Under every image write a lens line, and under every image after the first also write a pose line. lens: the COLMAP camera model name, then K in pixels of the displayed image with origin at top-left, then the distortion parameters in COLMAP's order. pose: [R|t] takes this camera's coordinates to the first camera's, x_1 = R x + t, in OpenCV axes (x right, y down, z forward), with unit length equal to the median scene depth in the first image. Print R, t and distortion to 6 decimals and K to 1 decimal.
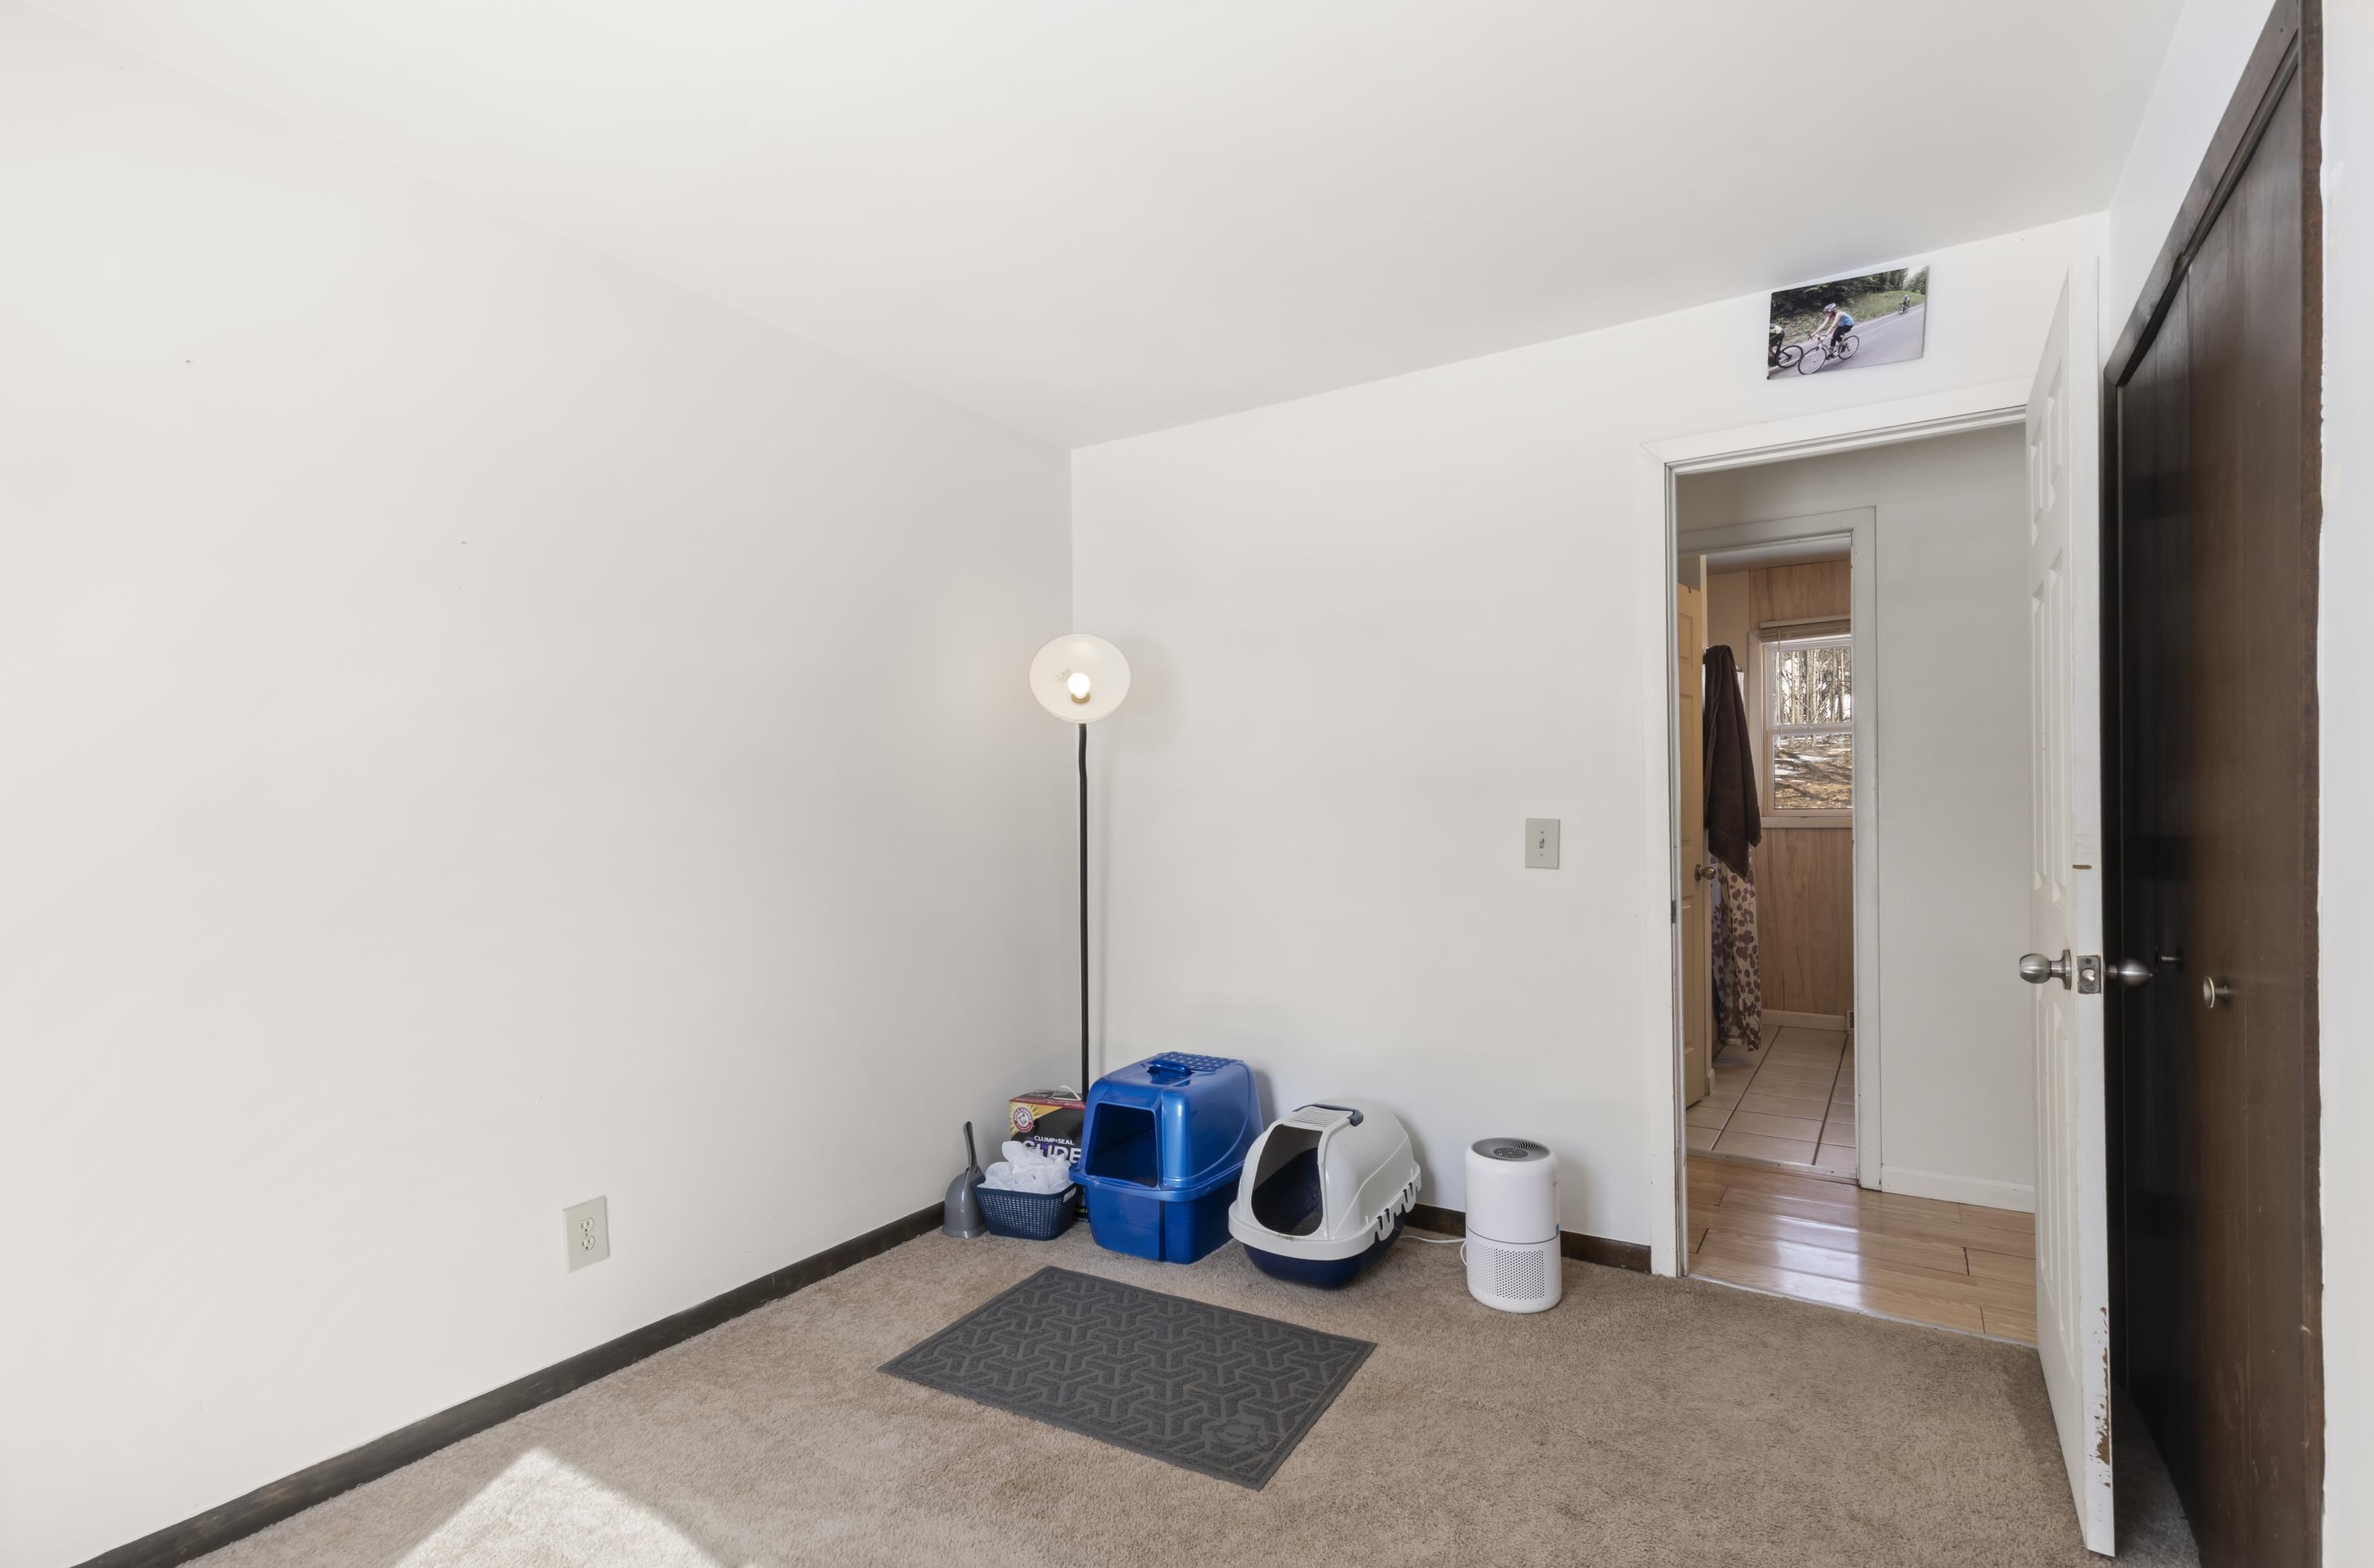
lens RADIAL K [[1088.7, 0, 1187.0], [0, 1088.7, 784.0], [0, 0, 1]] dist [-0.000234, -0.000016]
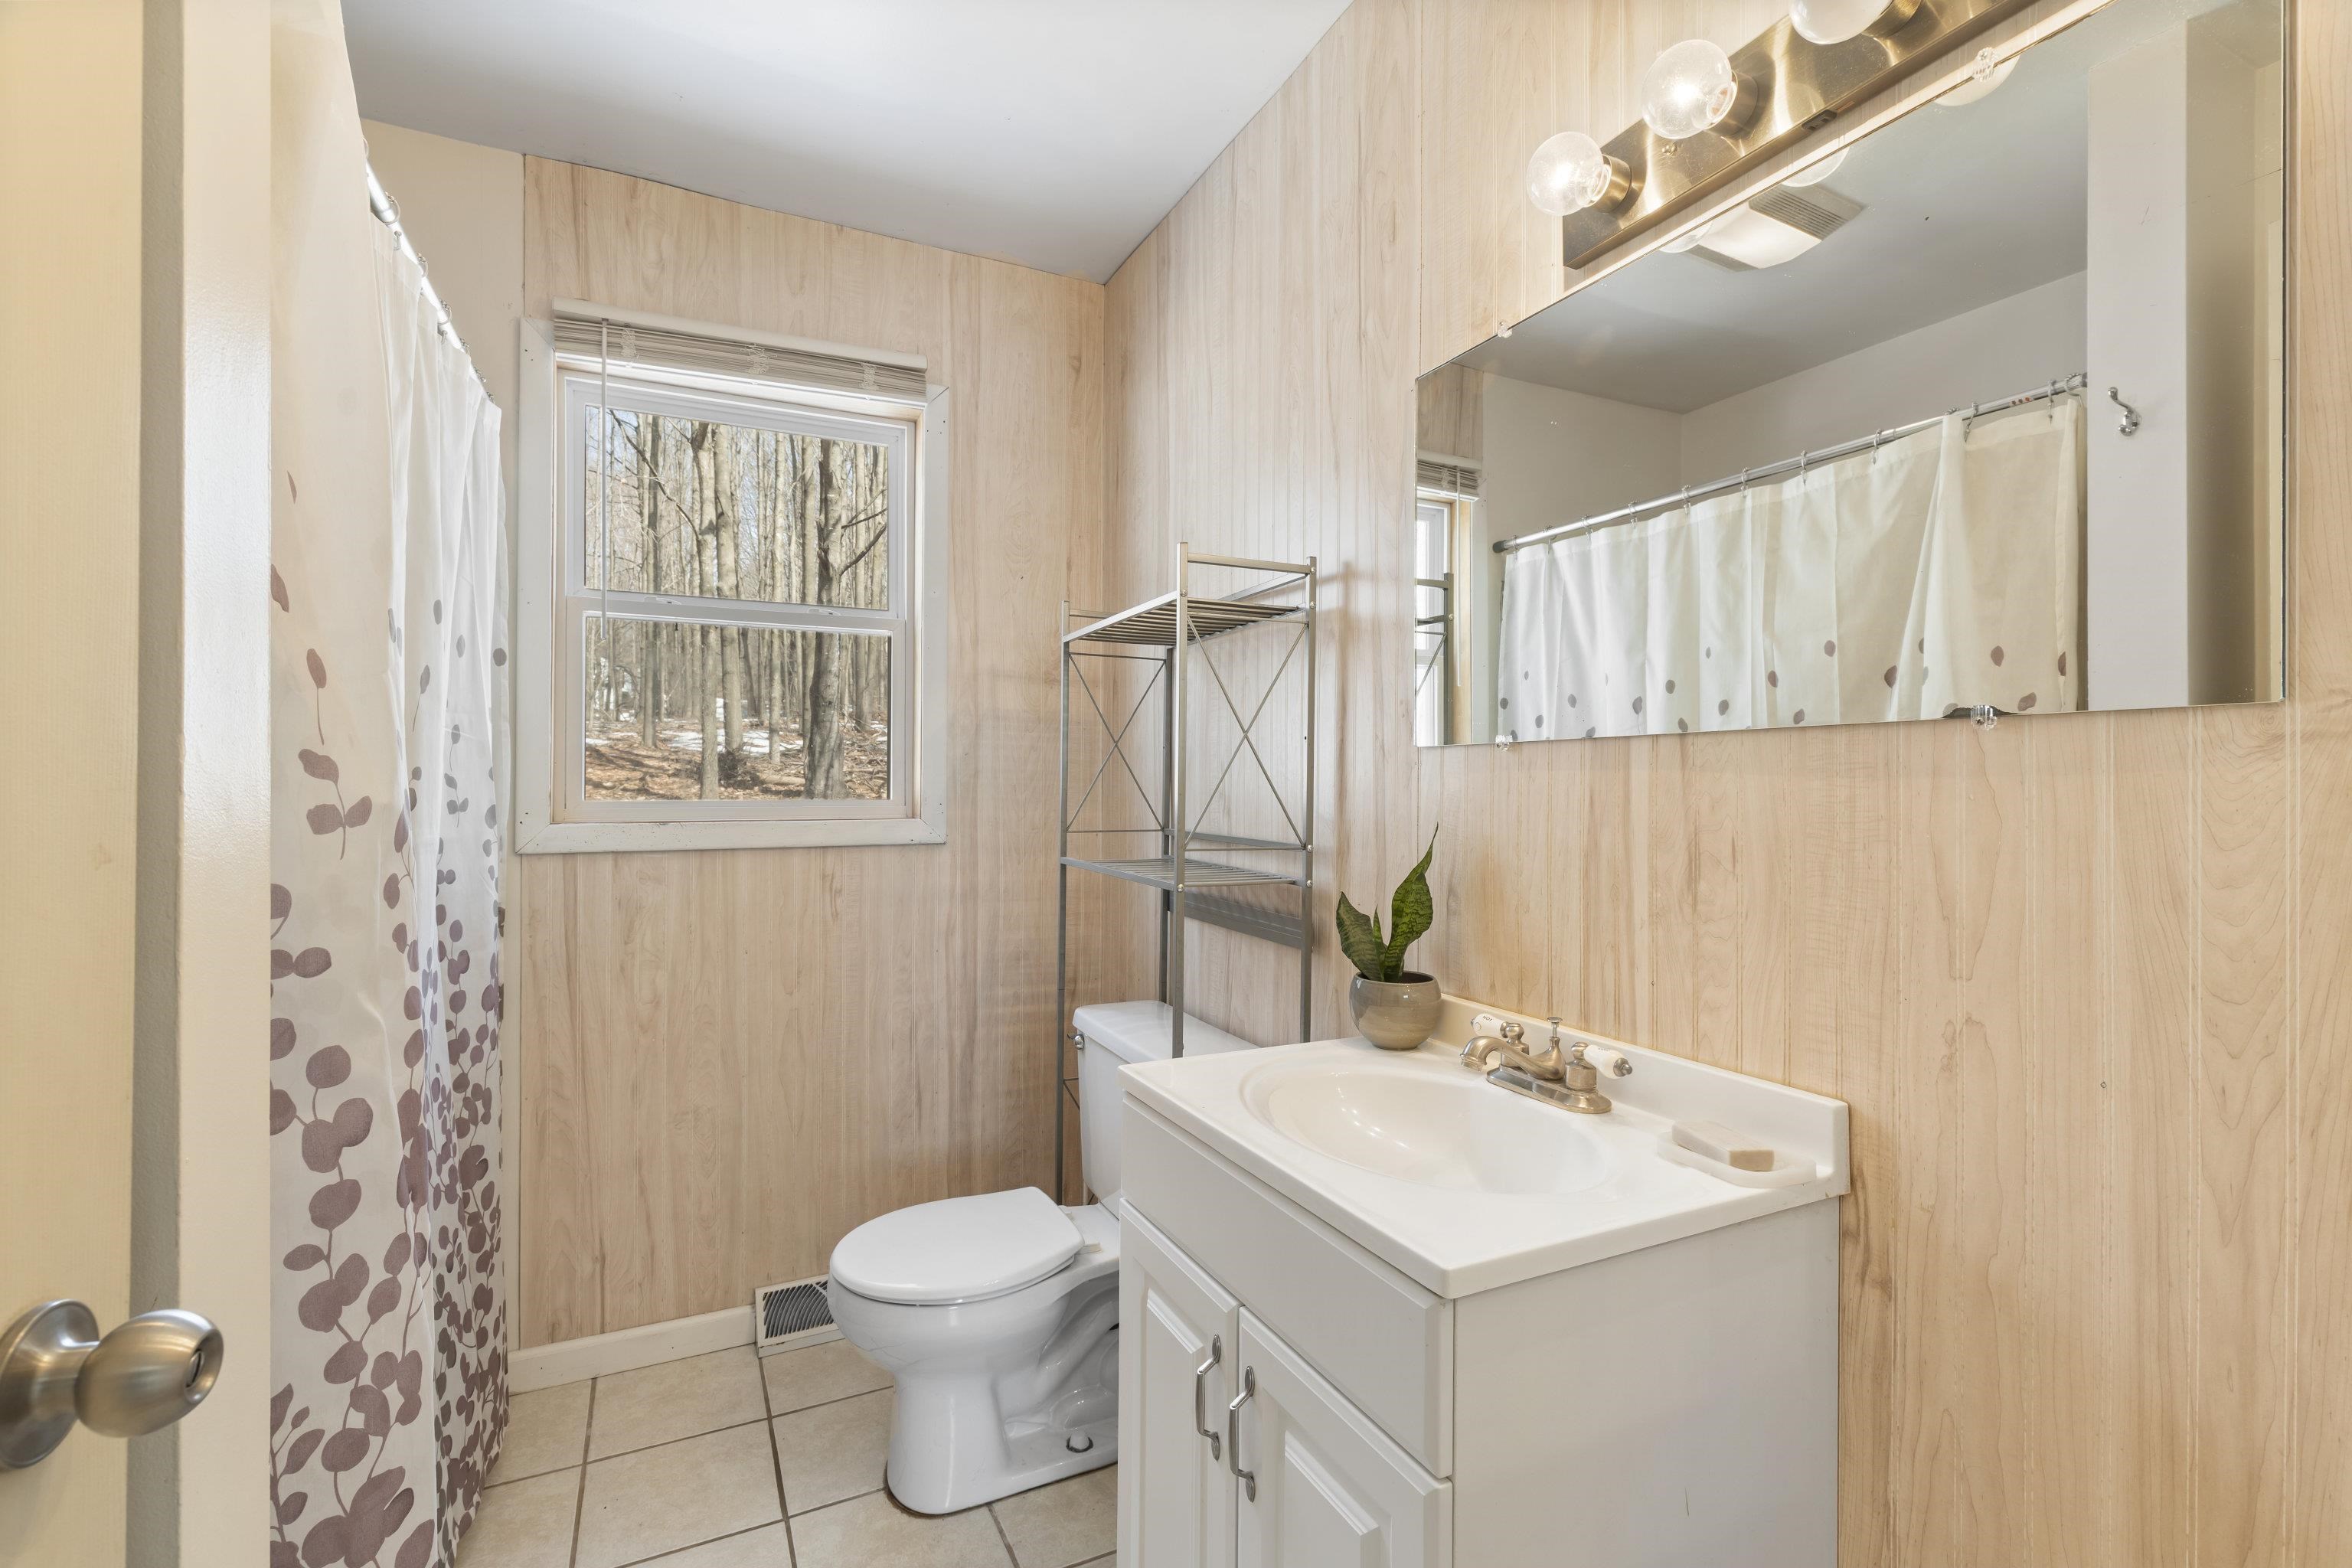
lens RADIAL K [[1034.8, 0, 1176.0], [0, 1034.8, 784.0], [0, 0, 1]] dist [0.000511, 0.000154]
pose [[0.550401, 0.004823, 0.834886, 0.461486], [-0.014877, 0.999881, 0.004032, 0.015416], [-0.834768, -0.014640, 0.550408, 0.825826]]
